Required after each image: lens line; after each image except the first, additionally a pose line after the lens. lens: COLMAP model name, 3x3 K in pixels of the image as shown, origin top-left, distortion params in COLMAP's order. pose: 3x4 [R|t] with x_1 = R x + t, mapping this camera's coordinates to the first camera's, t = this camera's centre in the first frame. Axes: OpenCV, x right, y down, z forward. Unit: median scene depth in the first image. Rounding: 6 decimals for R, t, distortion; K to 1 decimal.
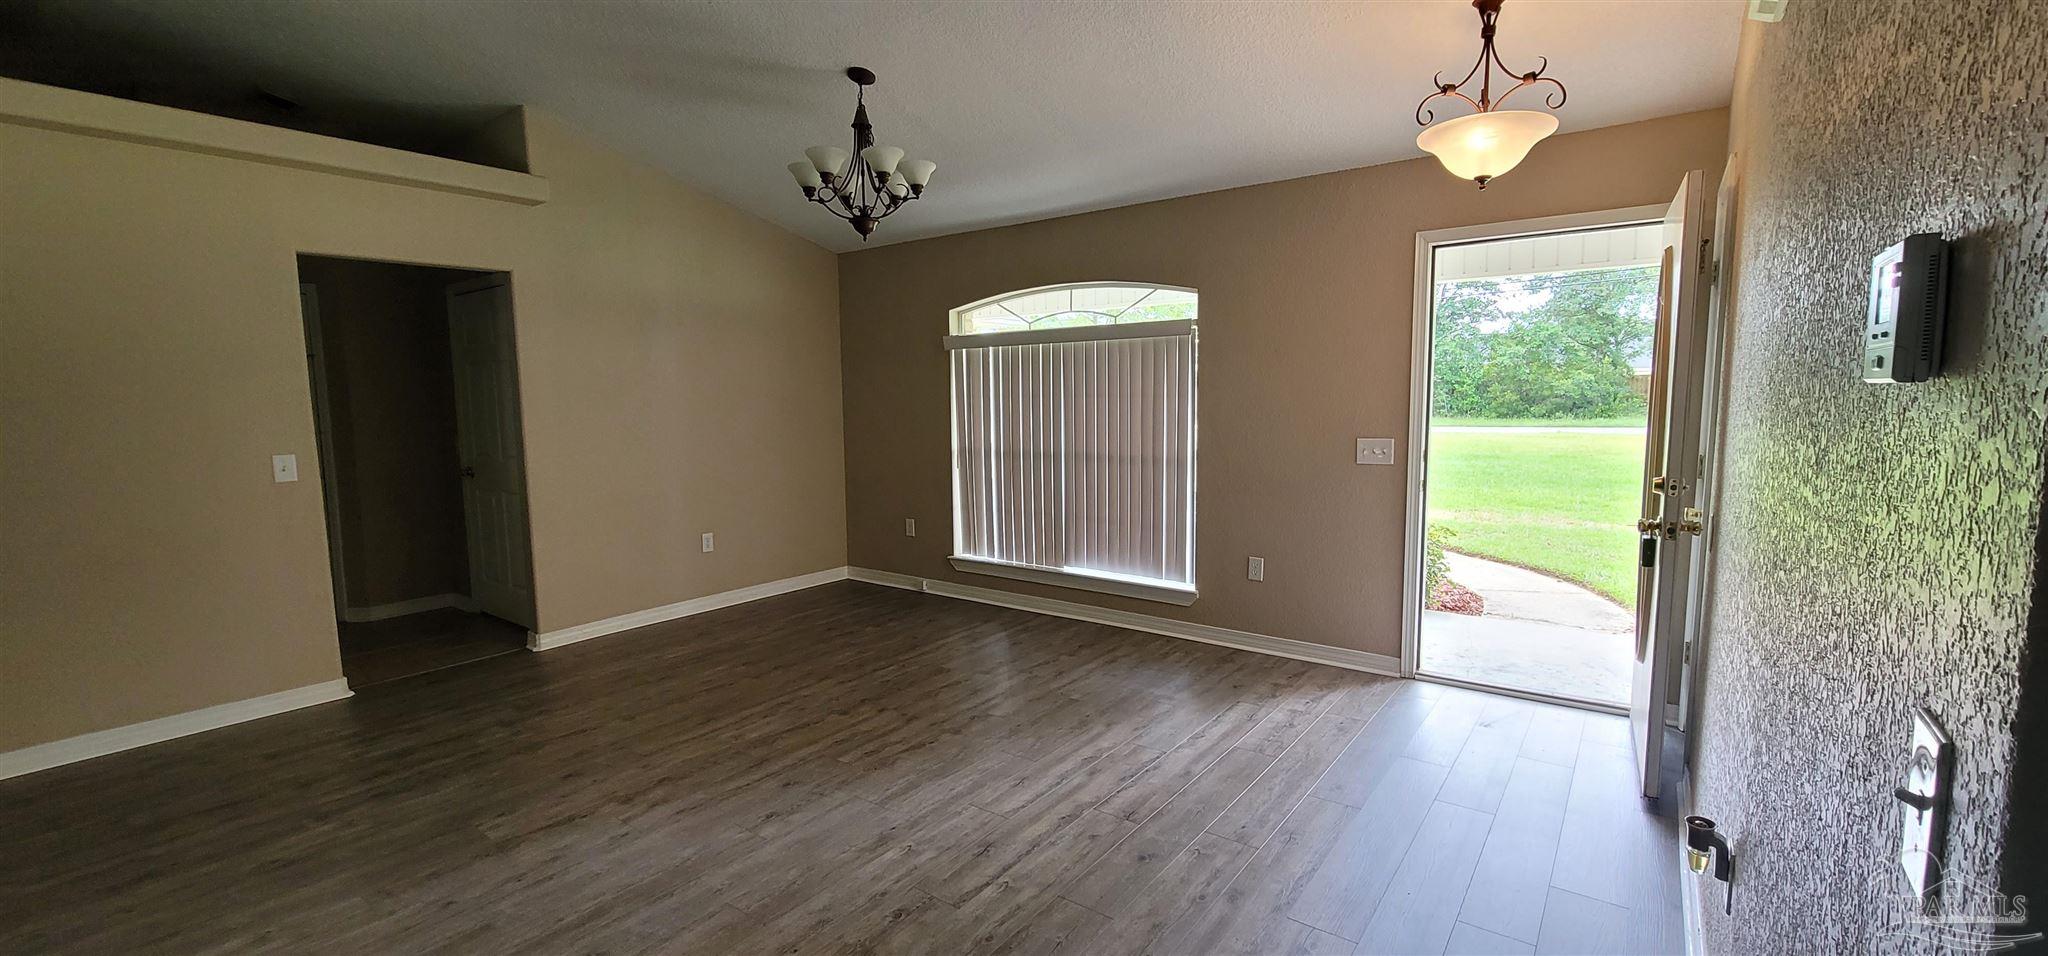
lens RADIAL K [[841.8, 0, 1019.7], [0, 841.8, 479.3], [0, 0, 1]] dist [-0.000123, -0.000027]
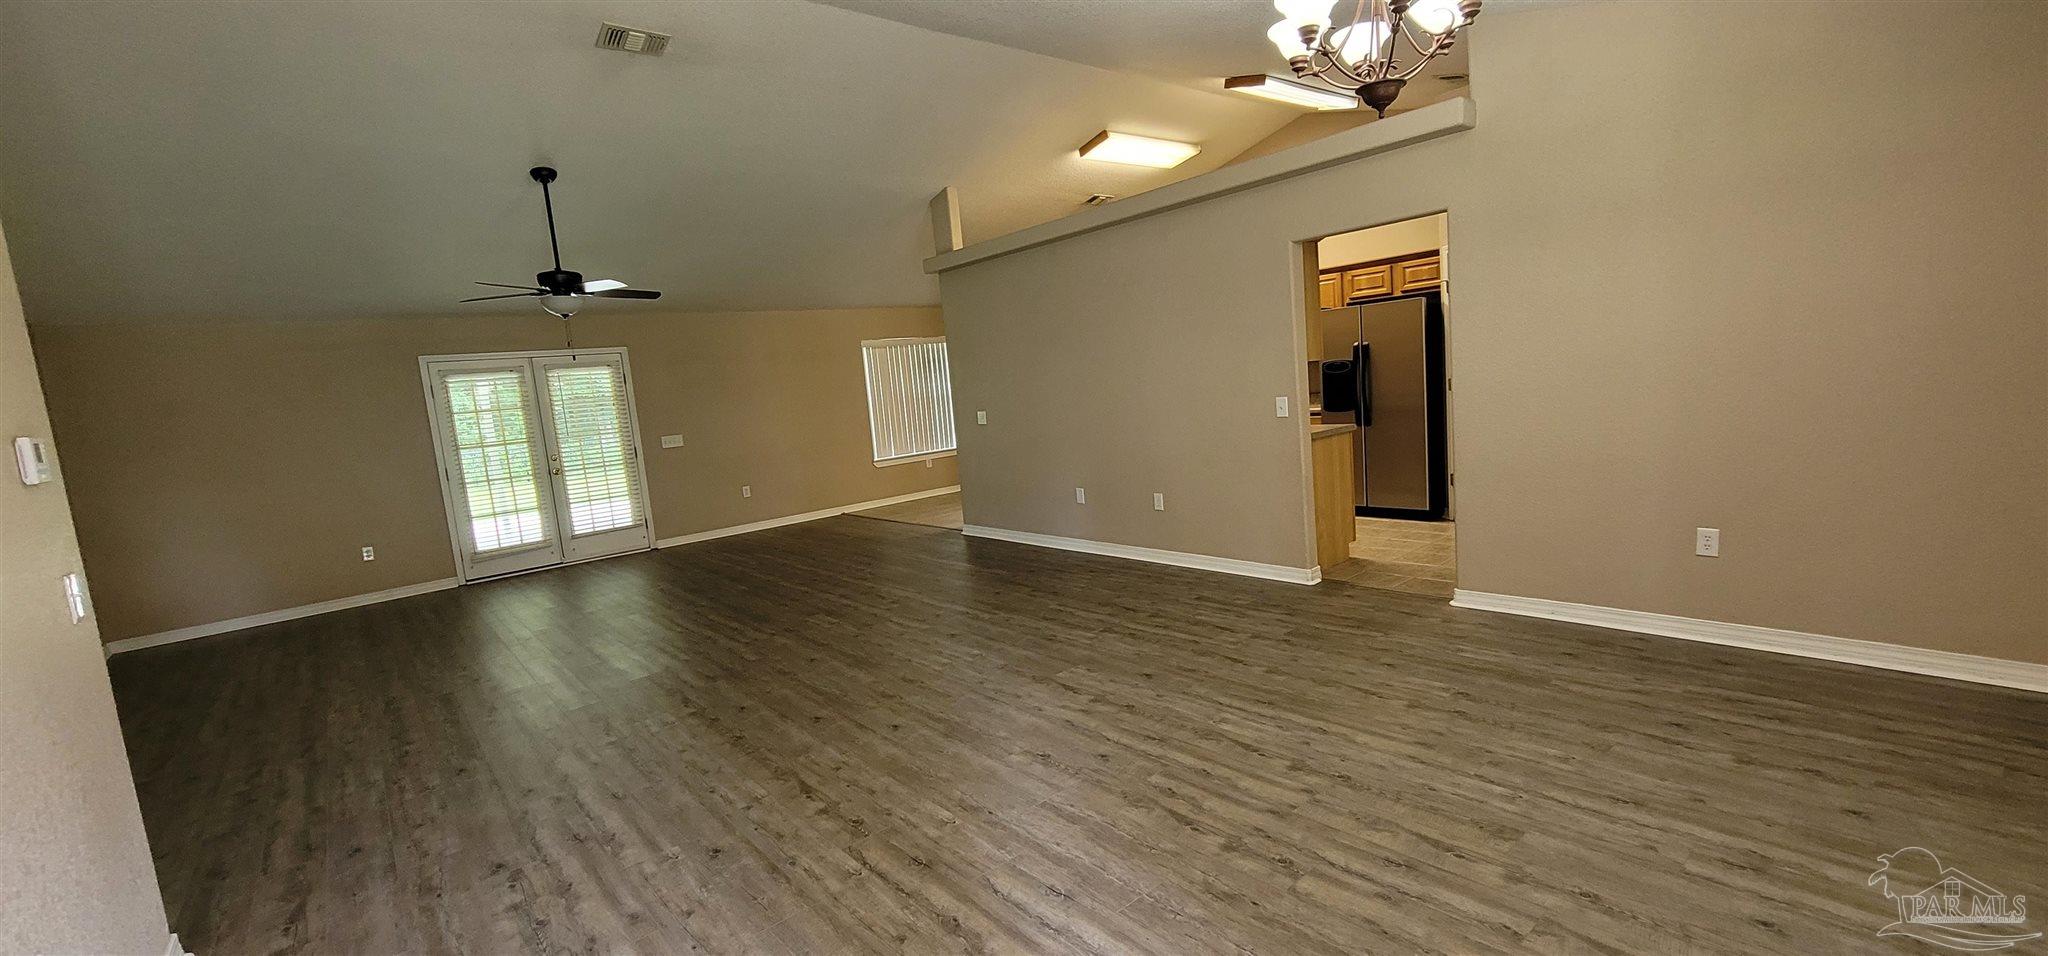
lens RADIAL K [[841.8, 0, 1017.7], [0, 841.8, 480.3], [0, 0, 1]] dist [-0.000123, -0.000027]
pose [[-0.229970, 0.151815, -0.961284, 0.631842], [-0.003490, 0.987623, 0.156809, -0.122264], [0.973191, 0.039416, -0.226594, 1.024333]]
